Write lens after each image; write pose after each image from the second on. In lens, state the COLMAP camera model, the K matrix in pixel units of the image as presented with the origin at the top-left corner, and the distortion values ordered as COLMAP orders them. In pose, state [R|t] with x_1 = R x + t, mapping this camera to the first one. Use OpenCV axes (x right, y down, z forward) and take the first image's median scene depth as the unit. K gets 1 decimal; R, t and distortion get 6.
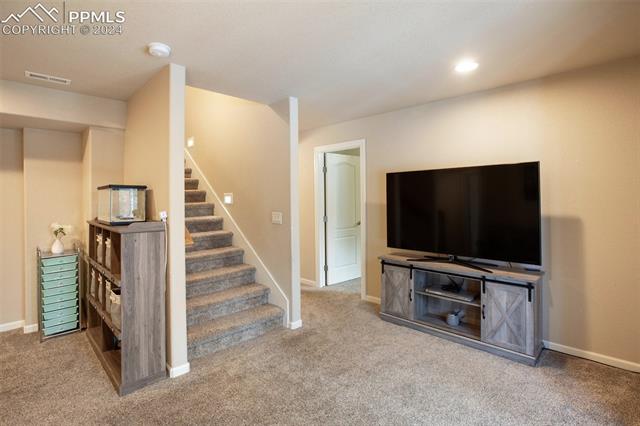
lens RADIAL K [[307.4, 0, 311.5], [0, 307.4, 197.7], [0, 0, 1]] dist [-0.001414, -0.000016]
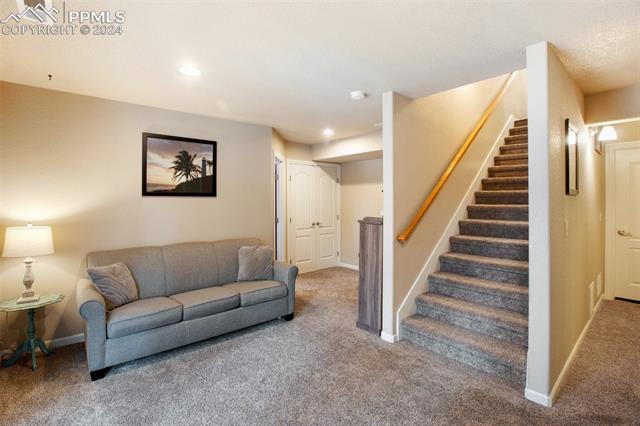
lens RADIAL K [[307.4, 0, 311.5], [0, 307.4, 197.7], [0, 0, 1]] dist [-0.001414, -0.000016]
pose [[-0.072702, -0.004629, -0.997343, 0.861216], [0.009287, 0.999943, -0.005318, -0.003413], [0.997311, -0.009649, -0.072654, 0.804170]]
